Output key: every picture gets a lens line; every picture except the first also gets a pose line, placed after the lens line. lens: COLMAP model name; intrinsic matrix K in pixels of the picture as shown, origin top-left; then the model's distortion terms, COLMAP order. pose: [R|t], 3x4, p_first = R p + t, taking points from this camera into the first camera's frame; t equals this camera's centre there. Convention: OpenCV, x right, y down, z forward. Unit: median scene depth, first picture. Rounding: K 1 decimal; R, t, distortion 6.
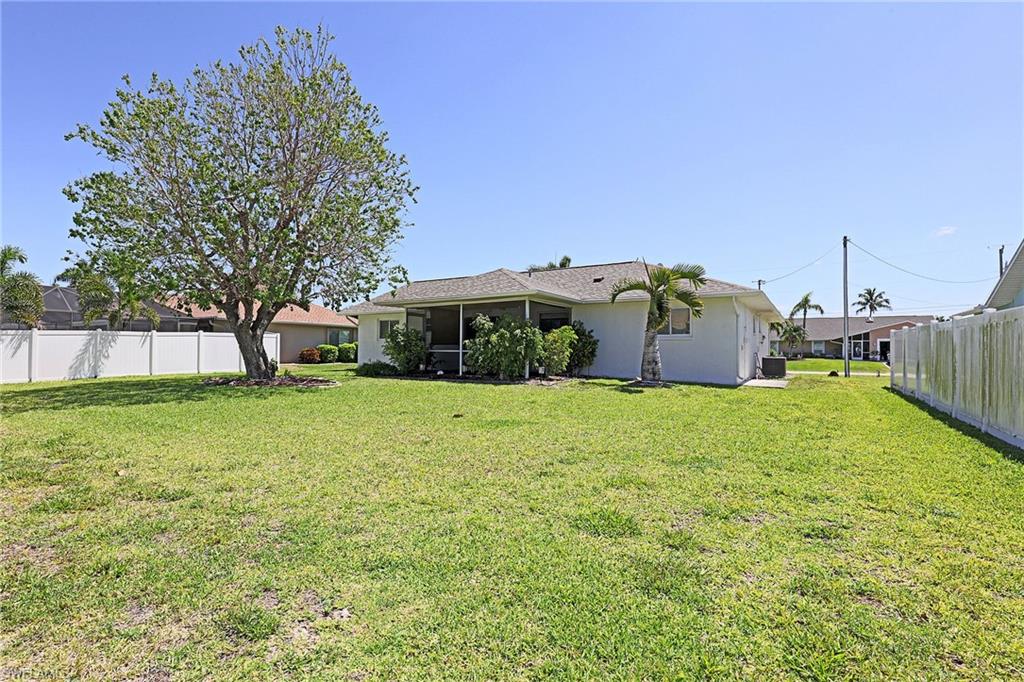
lens RADIAL K [[498.7, 0, 516.7], [0, 498.7, 342.0], [0, 0, 1]] dist [-0.034329, 0.005111]
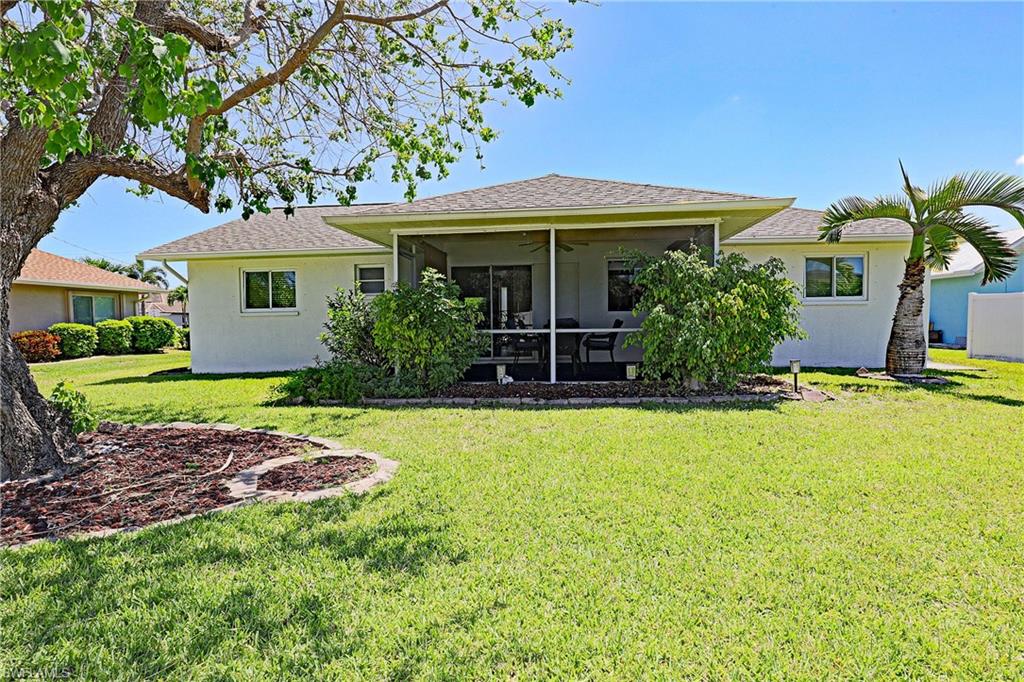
lens RADIAL K [[498.7, 0, 510.0], [0, 498.7, 340.9], [0, 0, 1]] dist [-0.034329, 0.005111]
pose [[0.895467, -0.040393, 0.443291, -0.331374], [0.014288, 0.997969, 0.062073, -0.002249], [-0.444898, -0.049251, 0.894226, 0.561226]]
